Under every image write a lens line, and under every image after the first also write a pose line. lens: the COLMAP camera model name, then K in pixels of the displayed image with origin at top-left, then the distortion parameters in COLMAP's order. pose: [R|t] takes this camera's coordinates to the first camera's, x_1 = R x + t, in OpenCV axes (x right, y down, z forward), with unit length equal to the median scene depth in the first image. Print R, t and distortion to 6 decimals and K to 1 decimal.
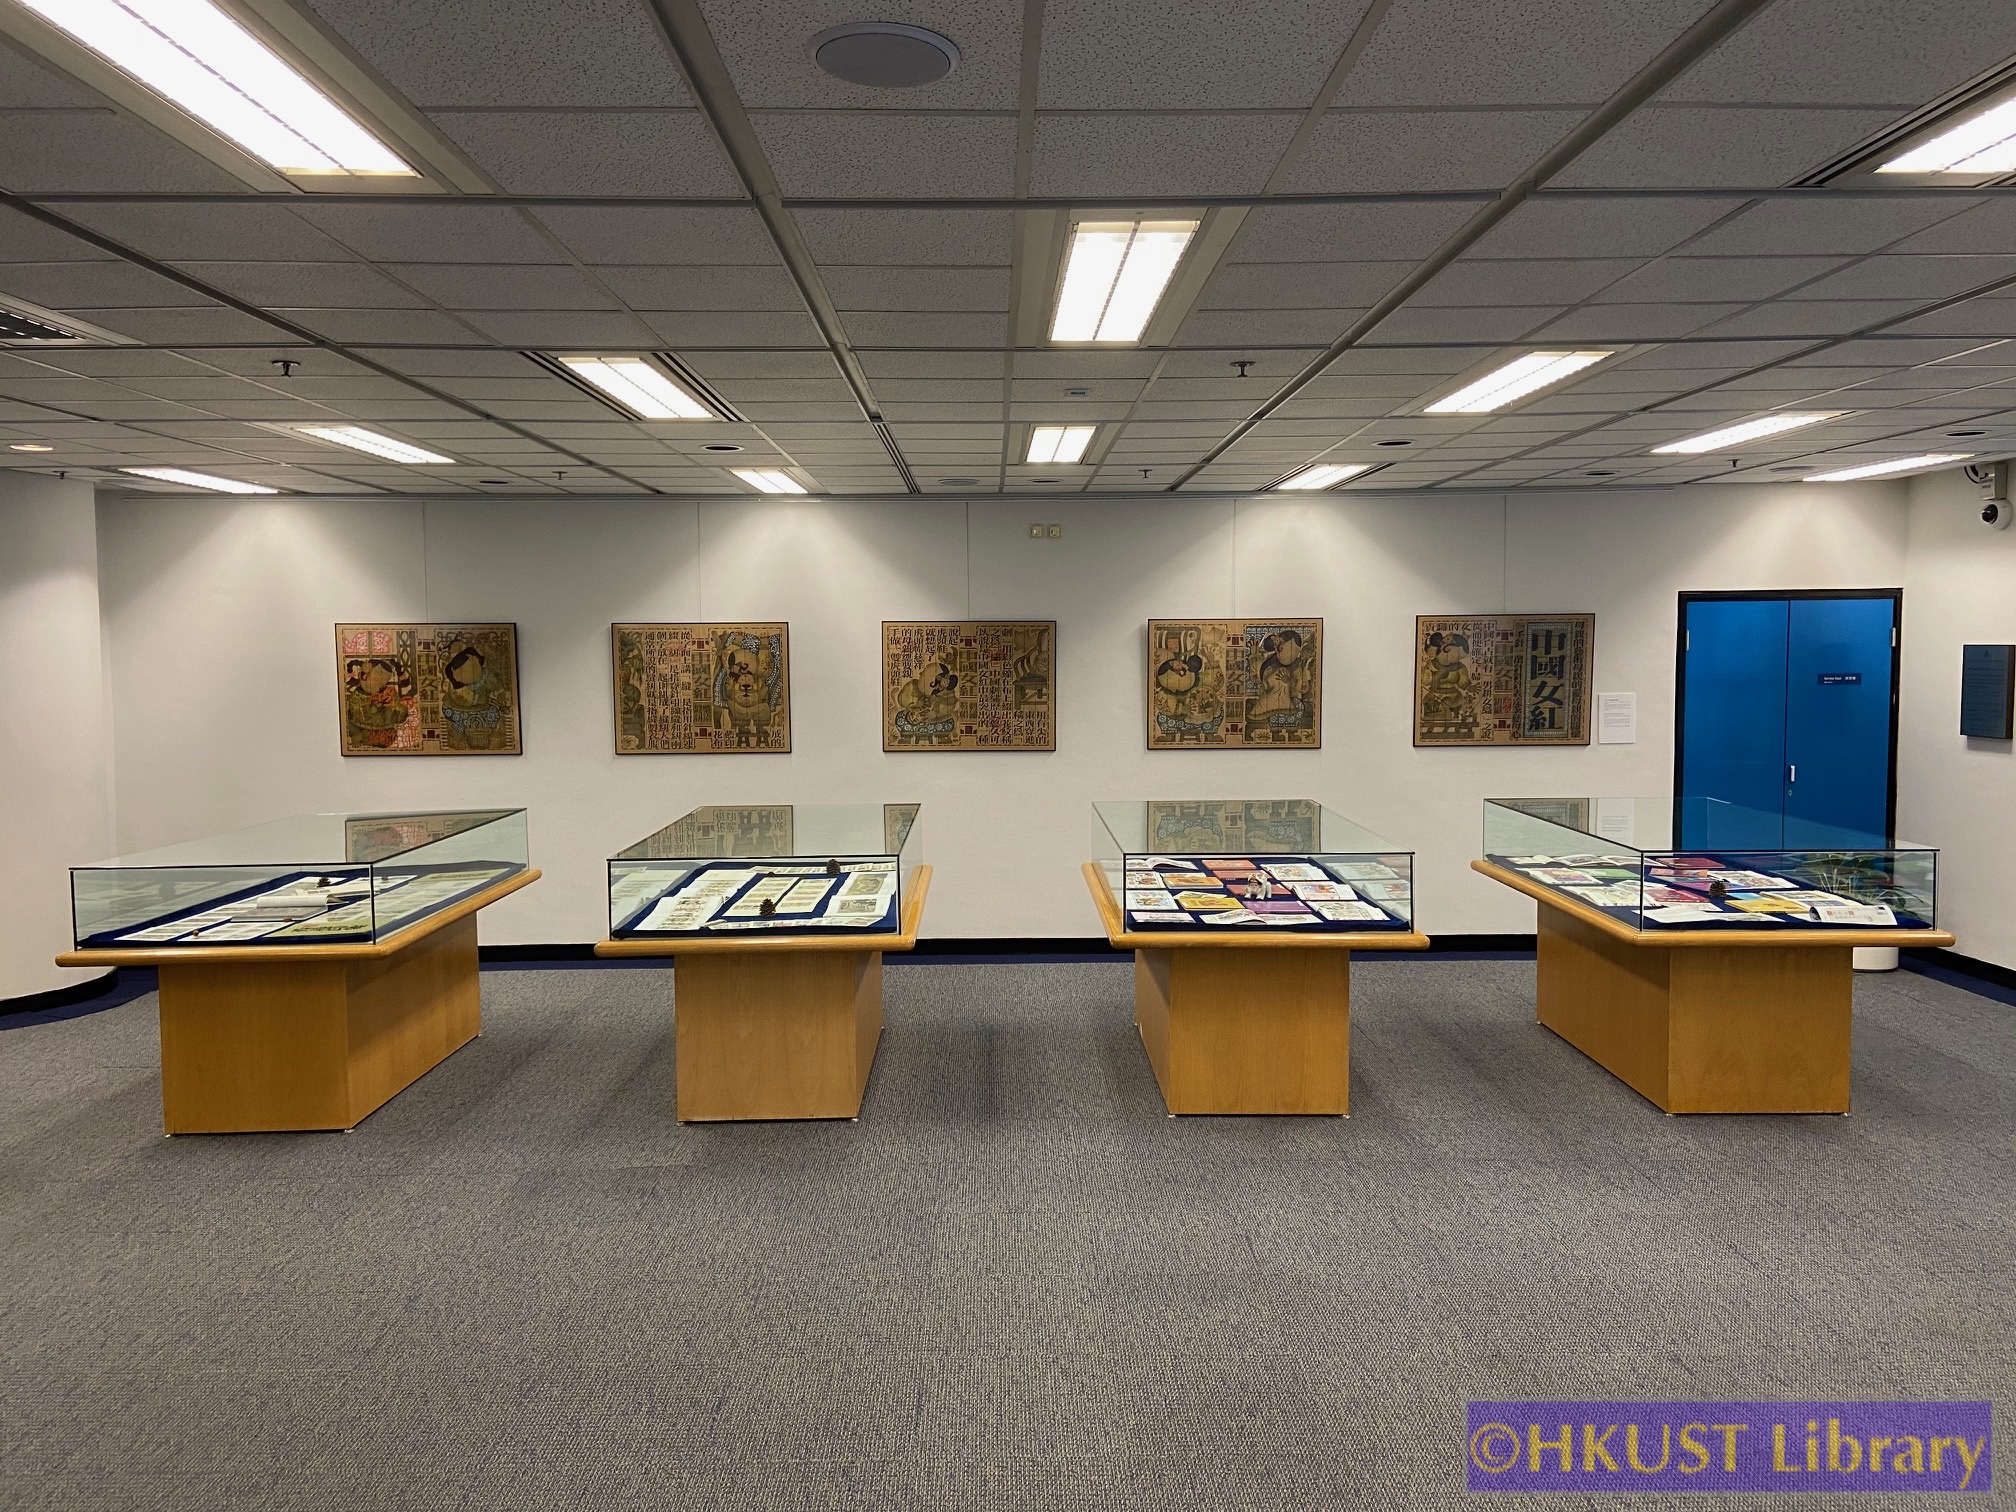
lens RADIAL K [[1523.3, 0, 1008.0], [0, 1523.3, 756.0], [0, 0, 1]] dist [0.118763, -0.197113]
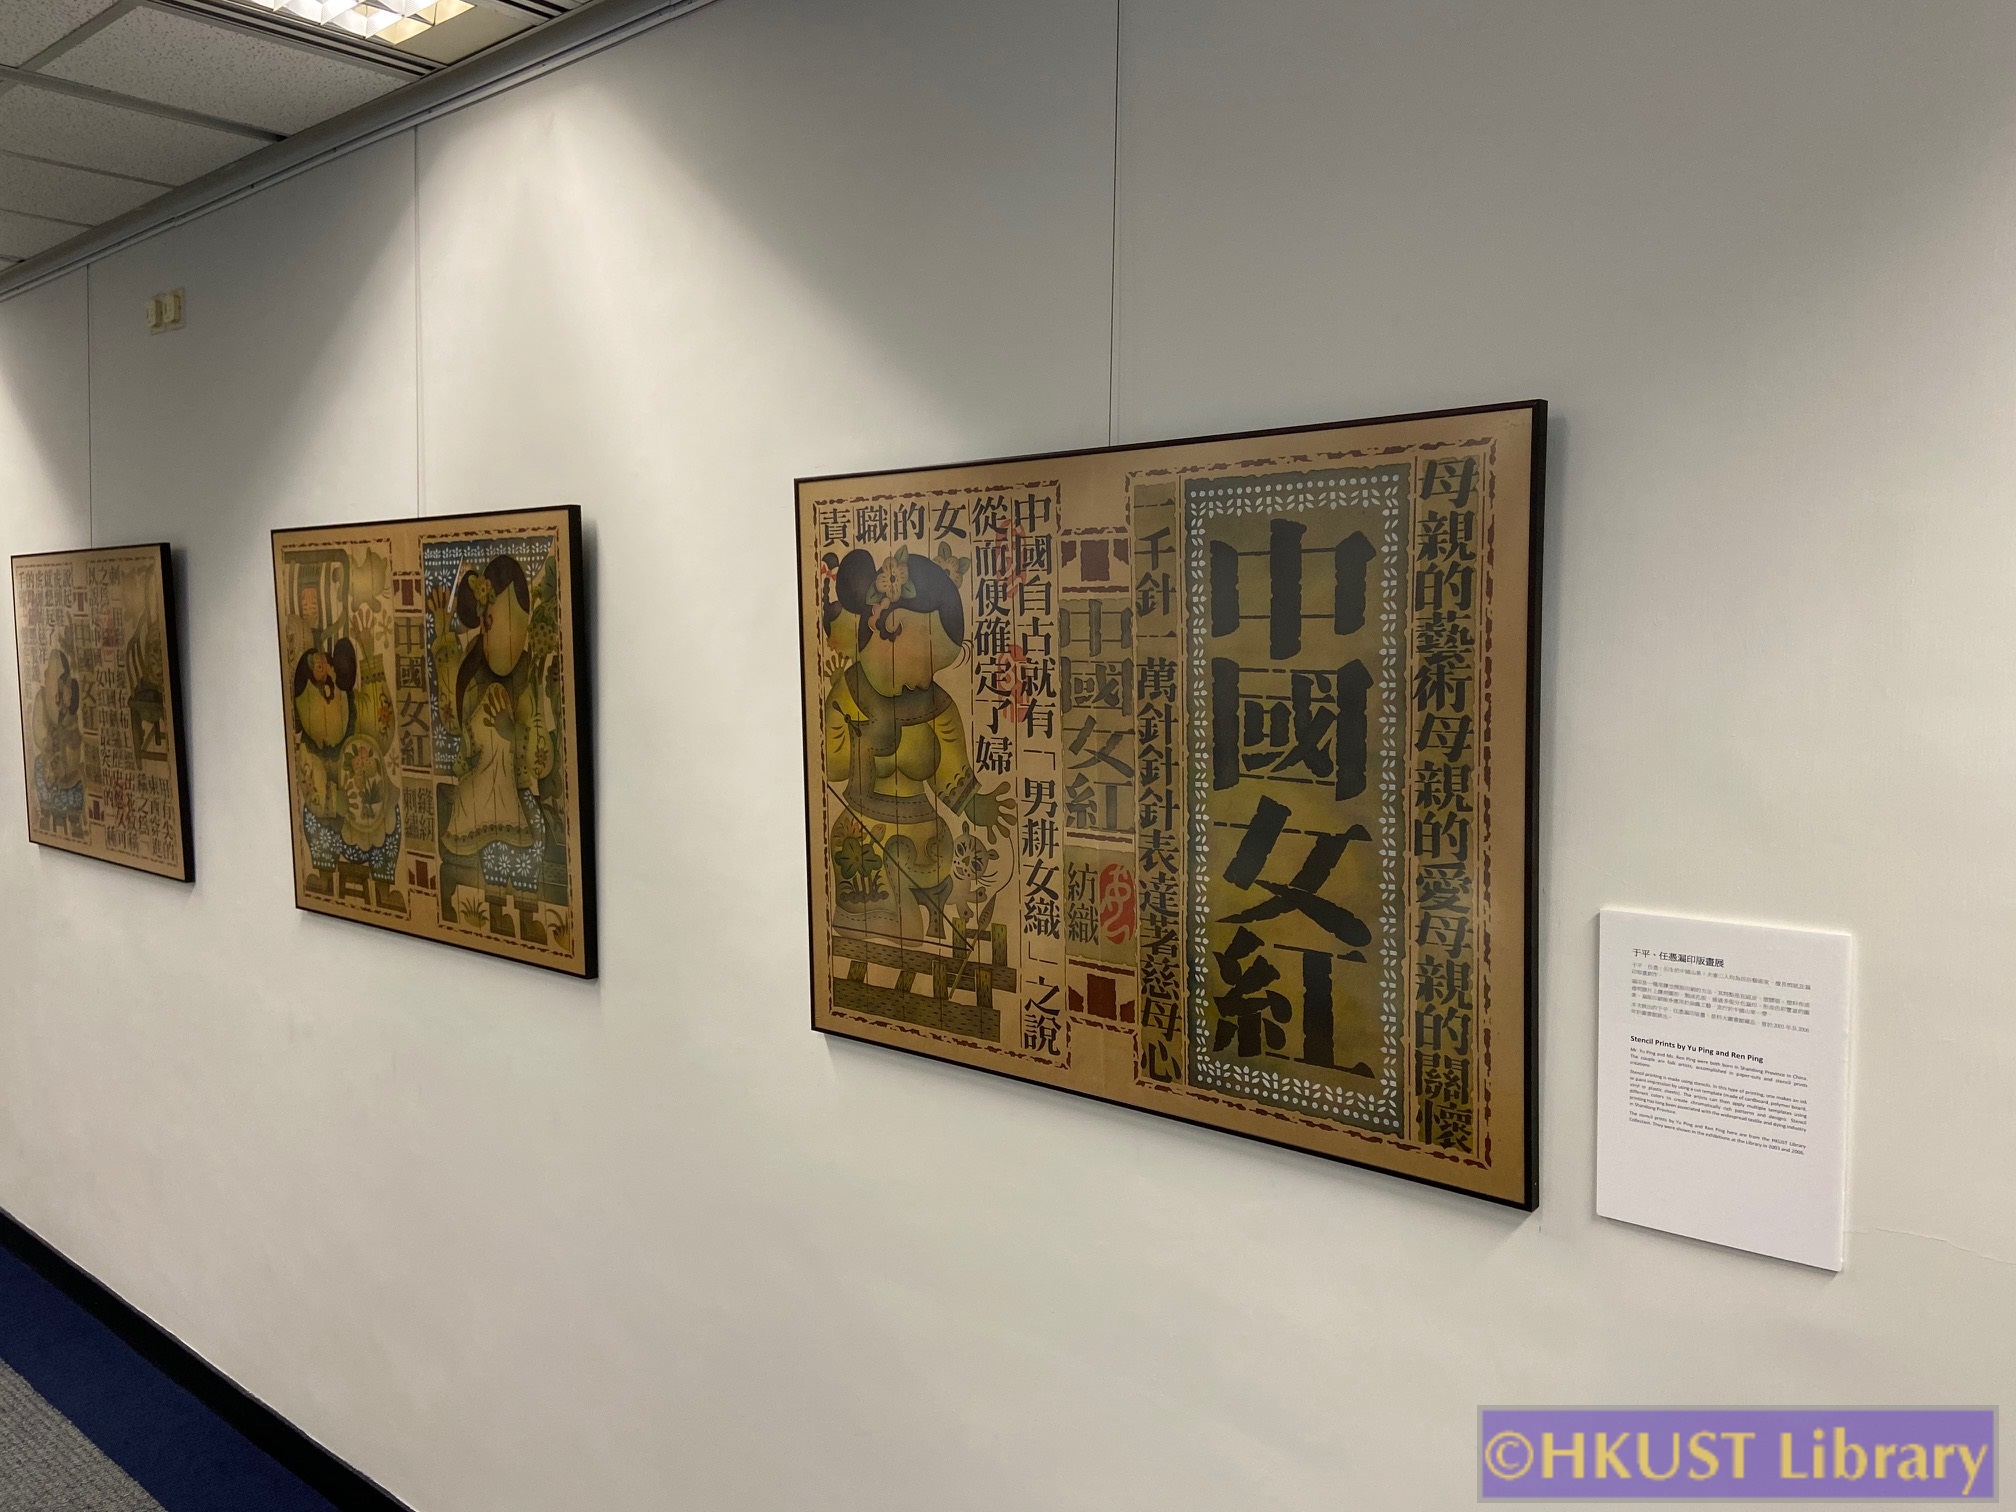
lens RADIAL K [[1523.3, 0, 1008.0], [0, 1523.3, 756.0], [0, 0, 1]] dist [0.118763, -0.197113]
pose [[0.746167, 0.058461, -0.663187, 0.444752], [-0.039350, 0.998268, 0.043725, -0.060701], [0.664595, -0.006530, 0.747175, 0.844743]]
